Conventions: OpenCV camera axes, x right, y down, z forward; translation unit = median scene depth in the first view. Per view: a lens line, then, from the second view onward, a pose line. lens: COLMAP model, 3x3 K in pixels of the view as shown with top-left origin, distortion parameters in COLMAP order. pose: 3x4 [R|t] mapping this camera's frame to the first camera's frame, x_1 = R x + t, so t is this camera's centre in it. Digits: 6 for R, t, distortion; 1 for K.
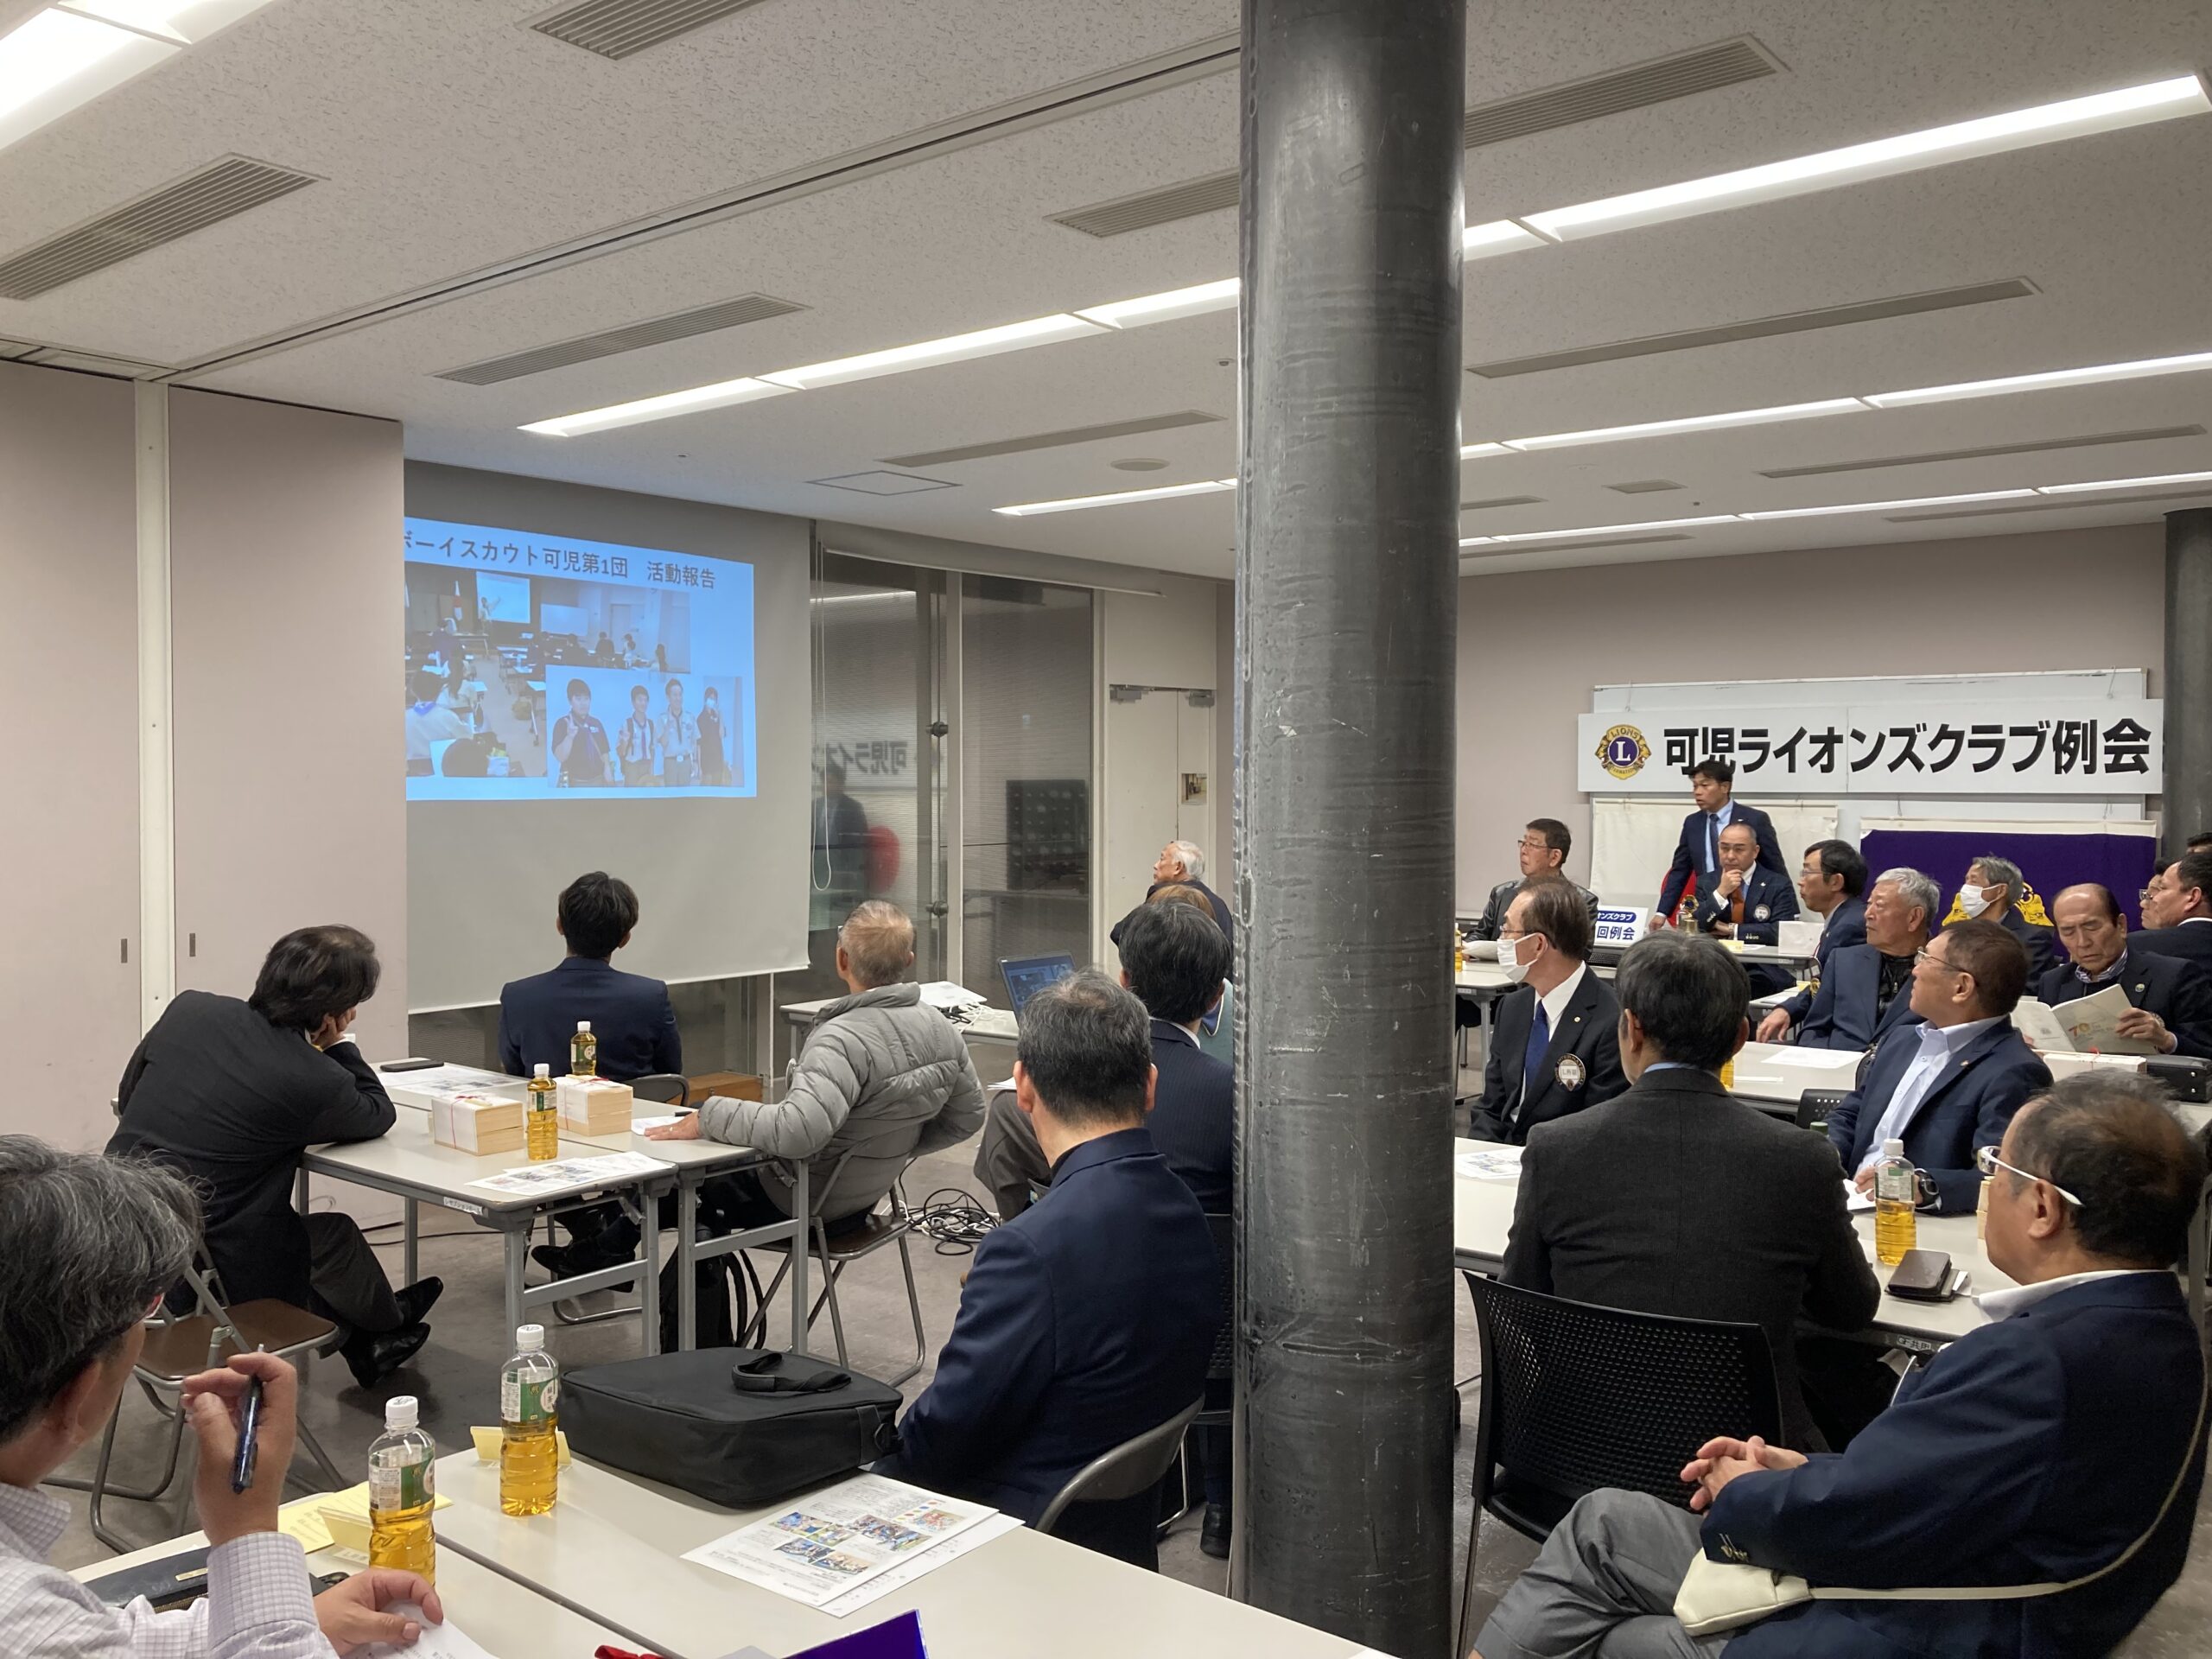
lens RADIAL K [[1826.2, 0, 1163.6], [0, 1826.2, 828.8], [0, 0, 1]] dist [0.117252, -0.085174]
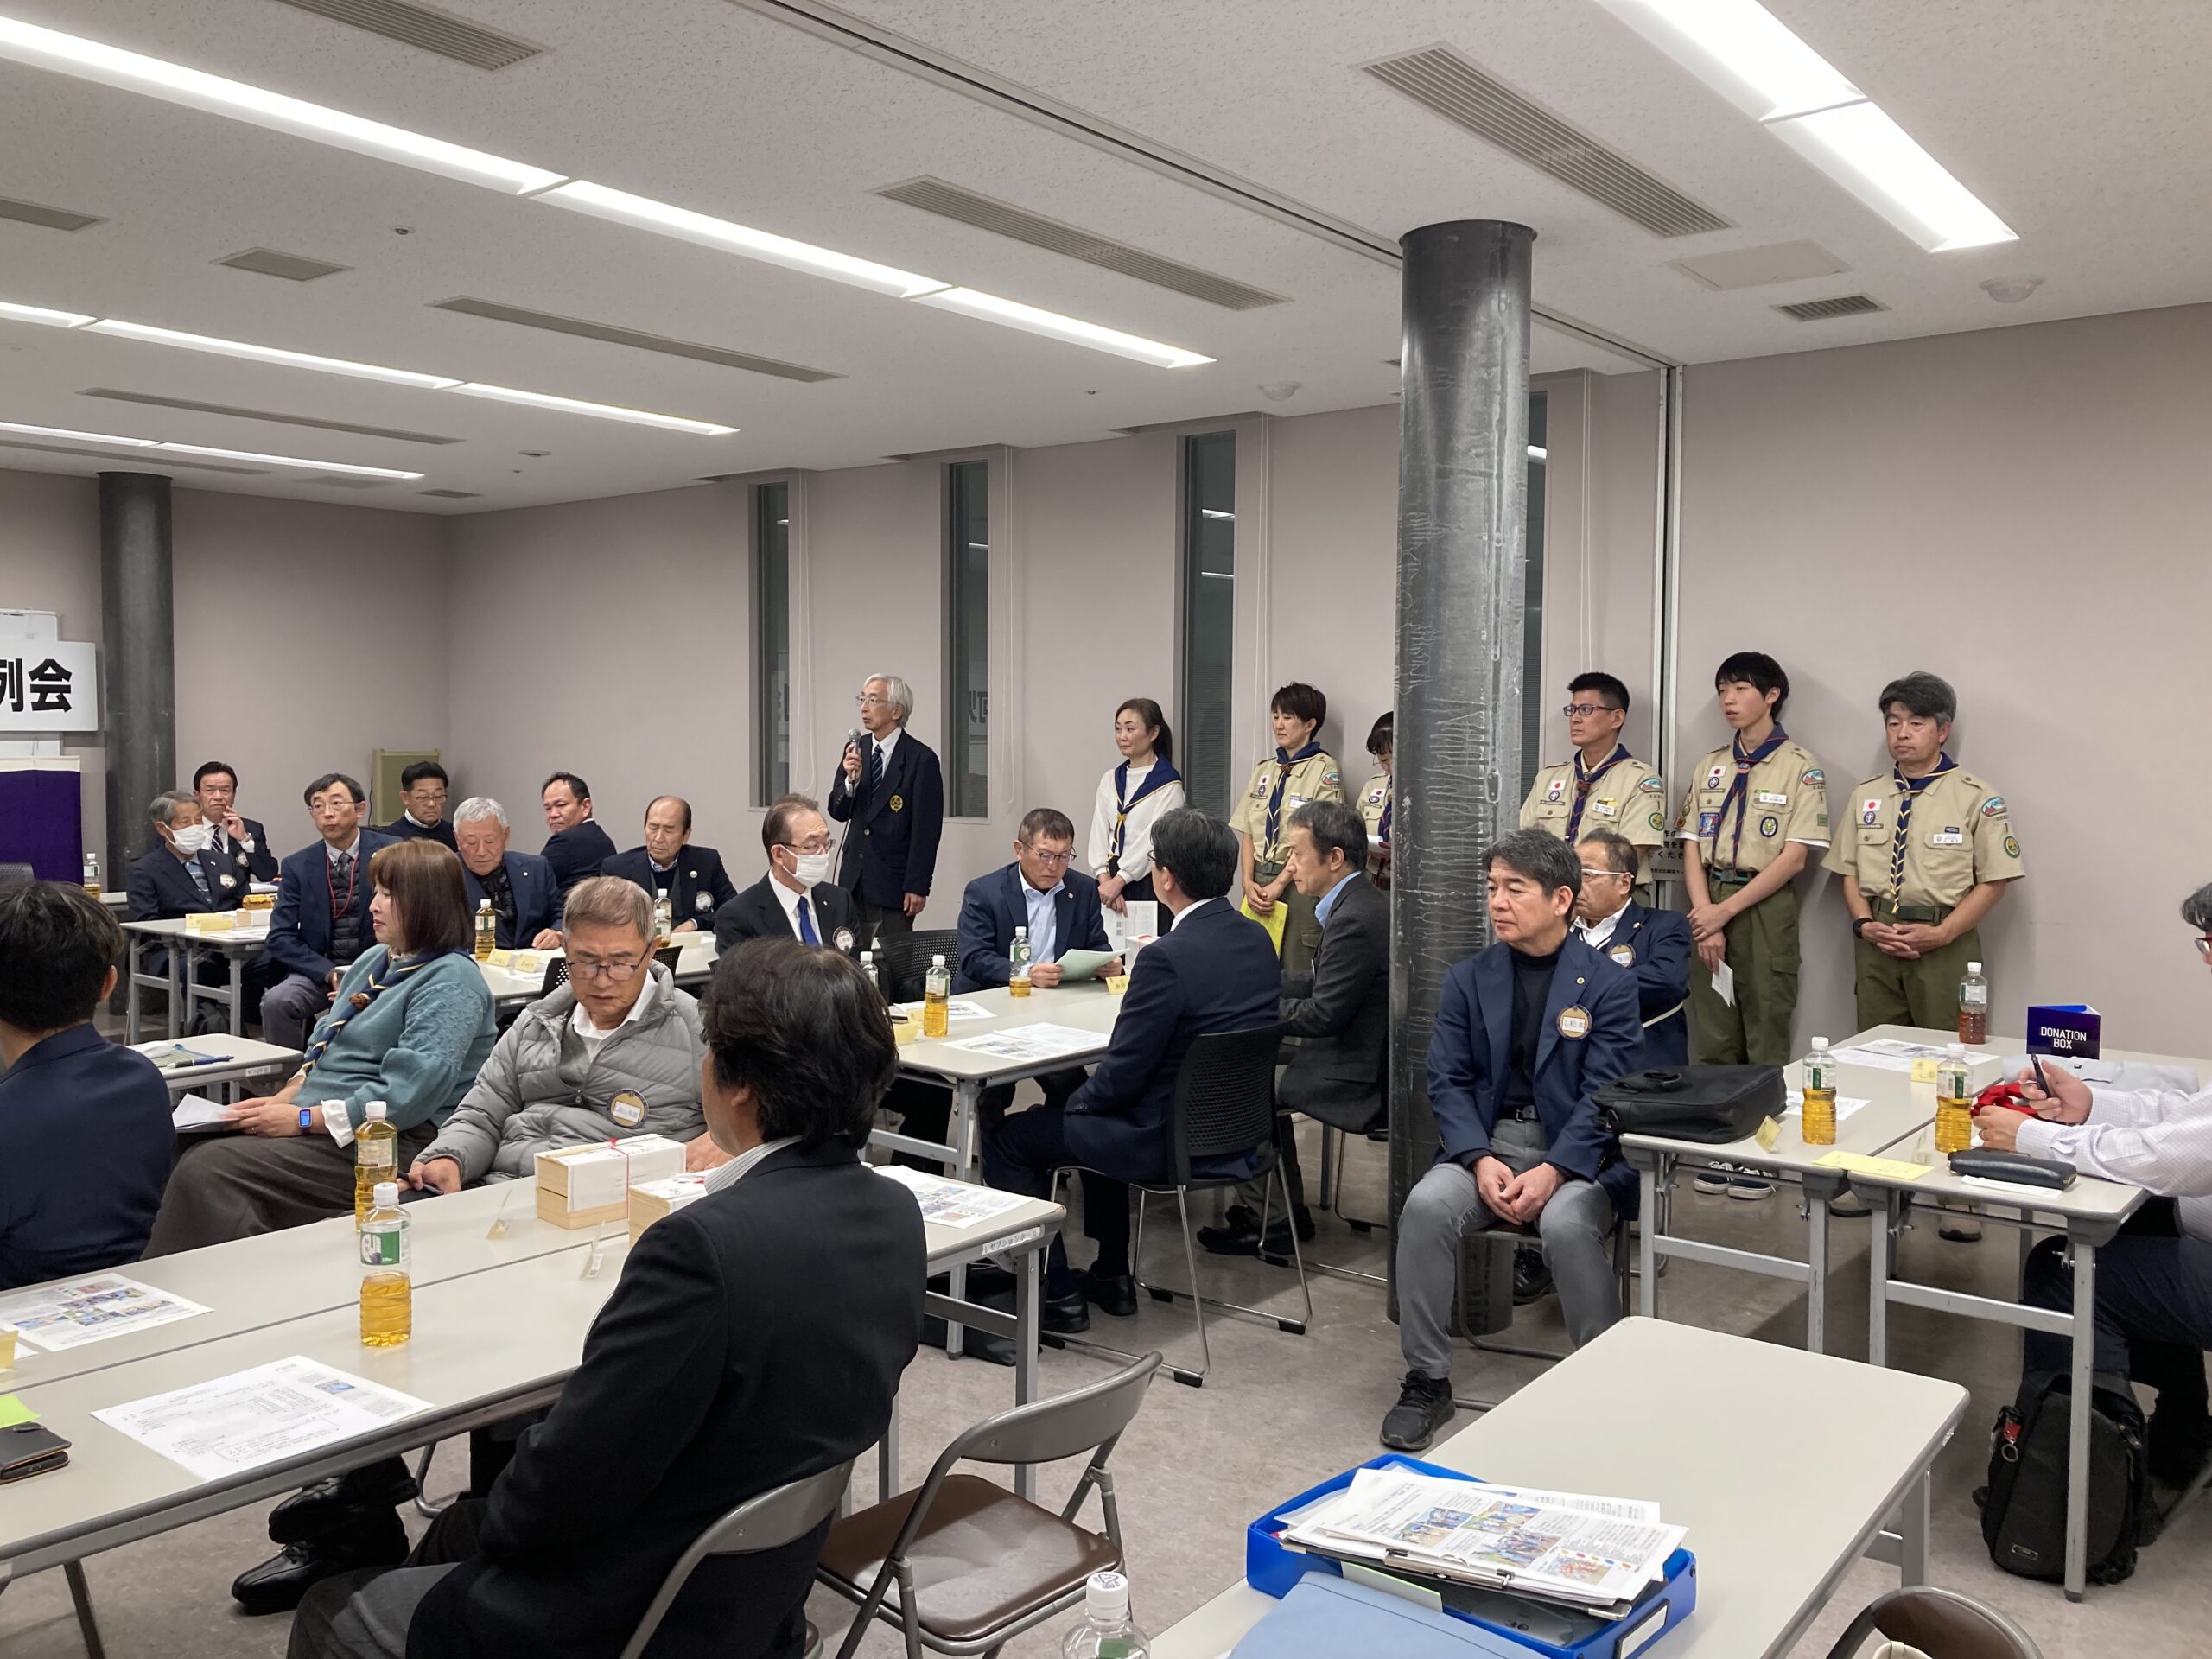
lens RADIAL K [[1780.5, 0, 1106.0], [0, 1780.5, 829.5], [0, 0, 1]] dist [0.012710, 0.003436]
pose [[0.011313, -0.059262, 0.998178, -1.654415], [0.023601, 0.997980, 0.058982, -0.029915], [-0.999657, 0.022891, 0.012689, 1.357005]]
